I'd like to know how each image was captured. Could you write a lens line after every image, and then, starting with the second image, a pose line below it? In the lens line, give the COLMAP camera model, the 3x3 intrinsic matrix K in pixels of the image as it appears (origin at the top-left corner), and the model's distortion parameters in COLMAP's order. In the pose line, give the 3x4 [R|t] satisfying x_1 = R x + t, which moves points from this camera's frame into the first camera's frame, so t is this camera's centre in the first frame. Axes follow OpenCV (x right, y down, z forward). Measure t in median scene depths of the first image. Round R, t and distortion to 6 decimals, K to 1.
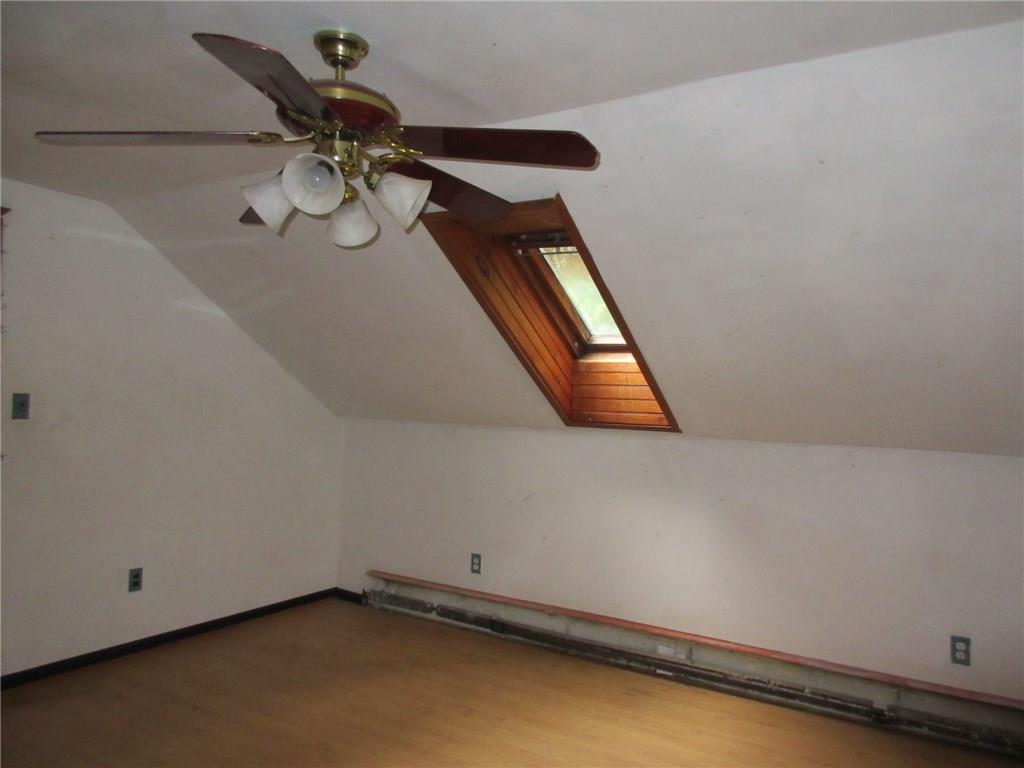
lens RADIAL K [[762.3, 0, 510.6], [0, 762.3, 383.5], [0, 0, 1]] dist [0.004956, 0.003680]
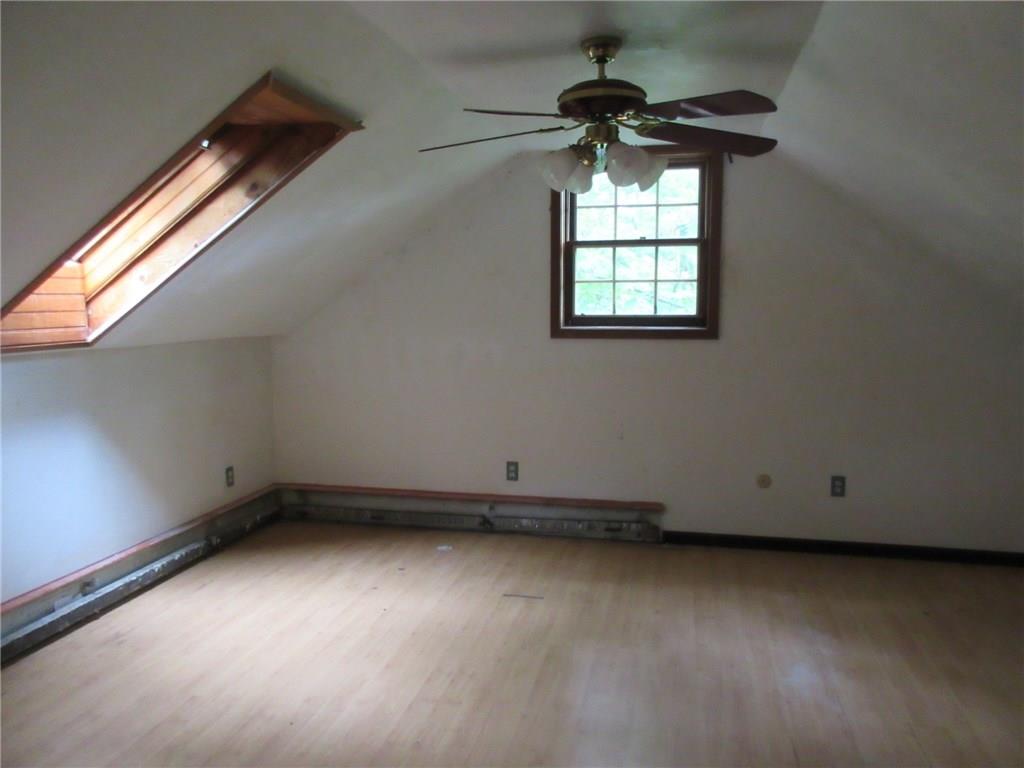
lens RADIAL K [[762.3, 0, 510.4], [0, 762.3, 383.8], [0, 0, 1]] dist [0.004956, 0.003680]
pose [[-0.357321, -0.121483, 0.926047, -0.786505], [-0.010681, 0.991971, 0.126010, -0.010217], [-0.933920, 0.035135, -0.355750, 0.870727]]
